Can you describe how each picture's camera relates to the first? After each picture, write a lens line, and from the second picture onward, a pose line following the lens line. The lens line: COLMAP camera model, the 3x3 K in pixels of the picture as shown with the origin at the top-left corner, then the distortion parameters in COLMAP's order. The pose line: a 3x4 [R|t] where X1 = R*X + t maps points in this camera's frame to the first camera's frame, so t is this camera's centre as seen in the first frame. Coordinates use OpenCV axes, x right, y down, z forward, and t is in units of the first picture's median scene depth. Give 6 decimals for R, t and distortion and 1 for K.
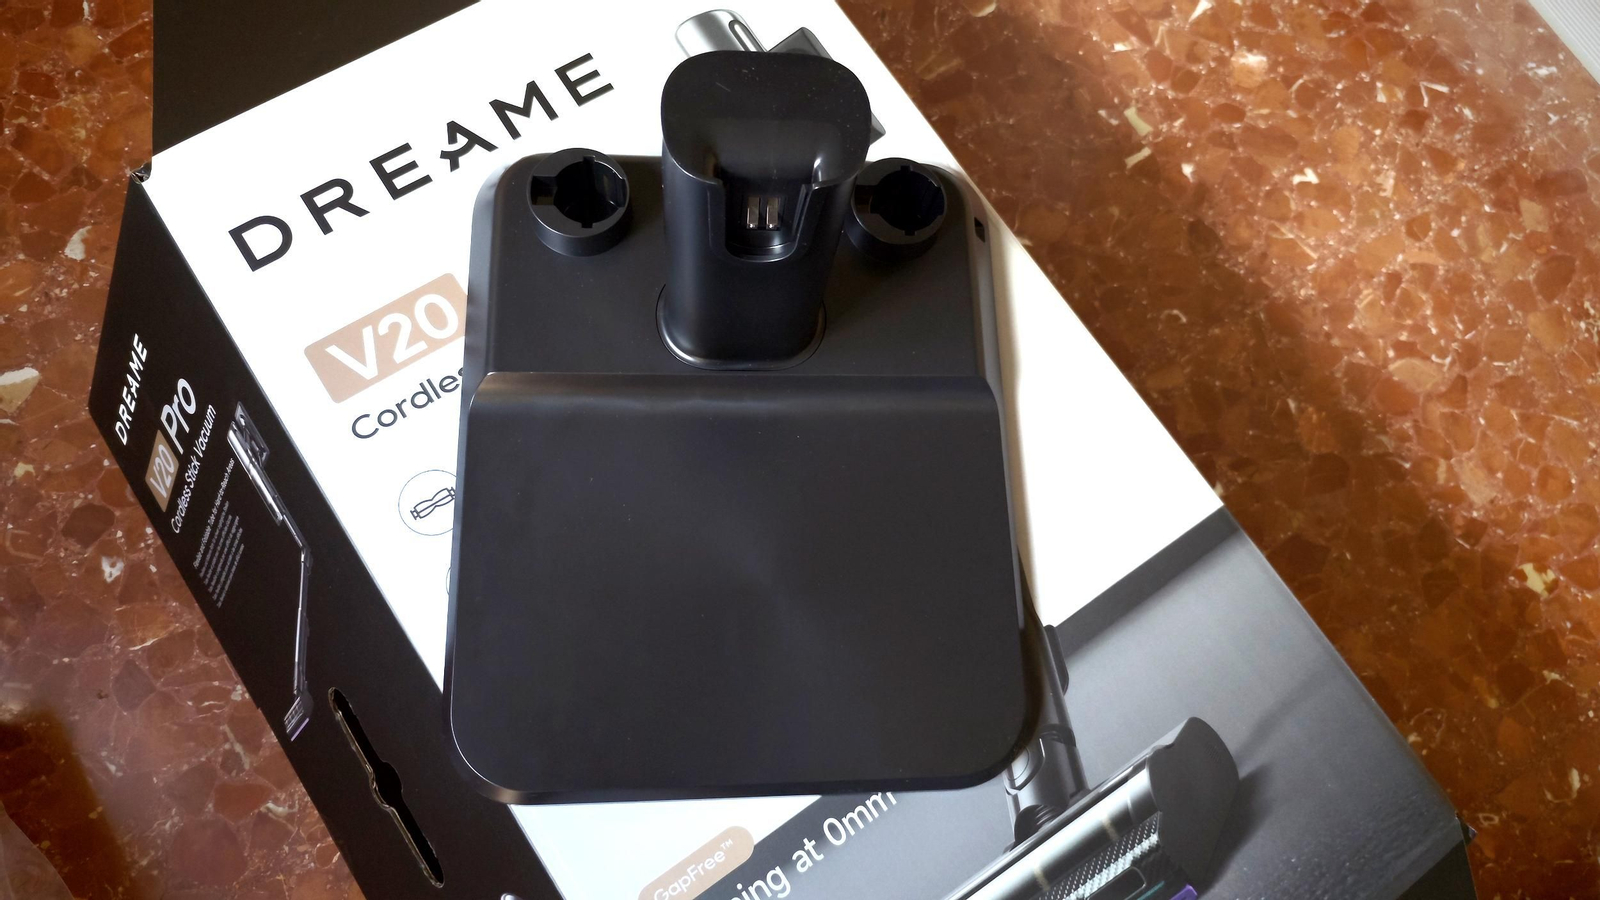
lens RADIAL K [[1056.5, 0, 761.4], [0, 1056.5, 428.7], [0, 0, 1]] dist [-0.005269, -0.006308]
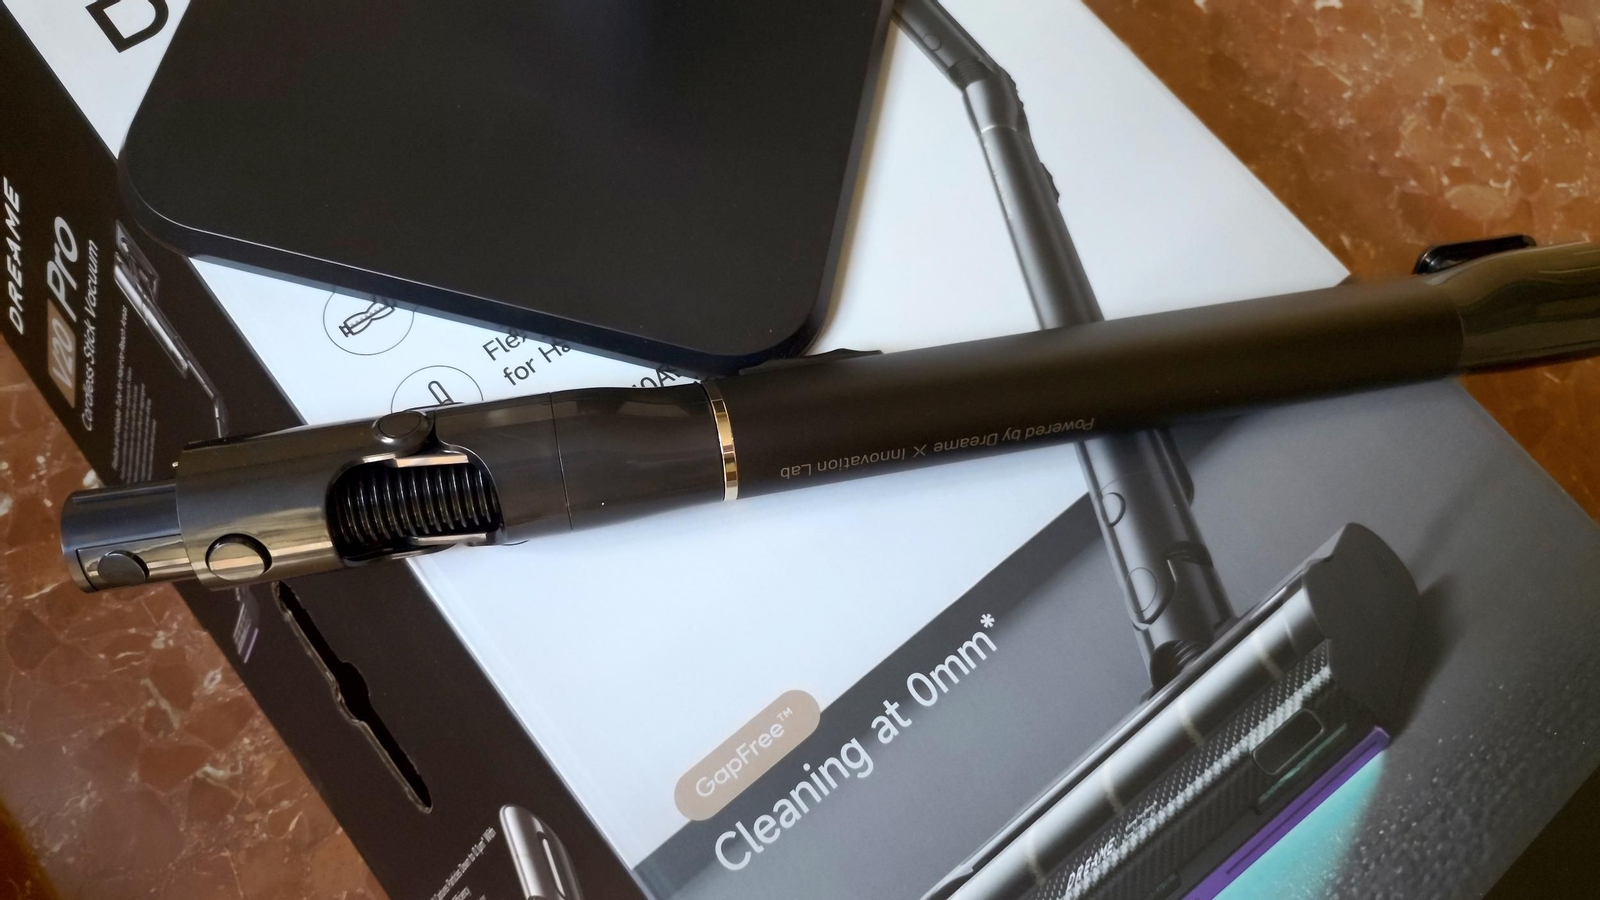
lens RADIAL K [[1015.9, 0, 738.0], [0, 1015.9, 453.5], [0, 0, 1]] dist [0.006200, -0.015022]
pose [[0.996467, -0.082450, 0.015953, -0.034234], [0.082527, 0.996580, -0.004223, 0.115326], [-0.015550, 0.005525, 0.999864, 0.151682]]
